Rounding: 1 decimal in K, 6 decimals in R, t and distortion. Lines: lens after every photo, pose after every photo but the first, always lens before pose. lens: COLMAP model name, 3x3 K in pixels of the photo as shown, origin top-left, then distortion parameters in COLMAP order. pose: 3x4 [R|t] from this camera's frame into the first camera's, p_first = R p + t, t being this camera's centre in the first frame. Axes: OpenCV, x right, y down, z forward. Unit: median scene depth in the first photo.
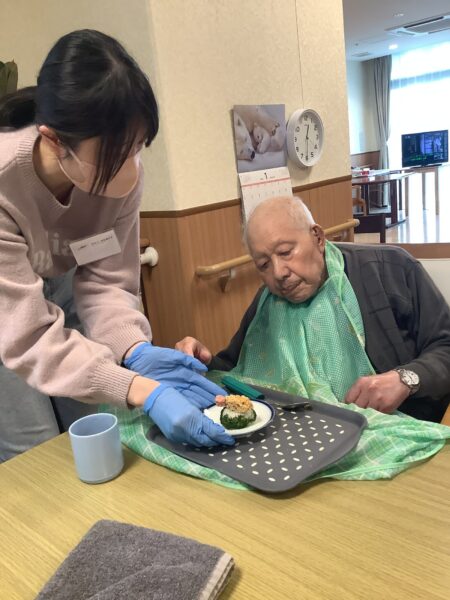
lens RADIAL K [[541.1, 0, 224.8], [0, 541.1, 299.9], [0, 0, 1]] dist [-0.000060, -0.005807]
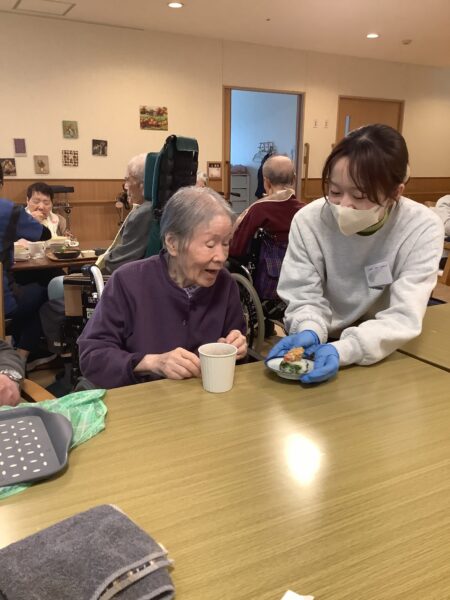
lens RADIAL K [[541.1, 0, 224.5], [0, 541.1, 300.4], [0, 0, 1]] dist [-0.000060, -0.005807]
pose [[0.333941, -0.119883, 0.934939, -0.772880], [0.190020, 0.980077, 0.057800, 0.000167], [-0.923242, 0.158356, 0.350068, 0.202898]]
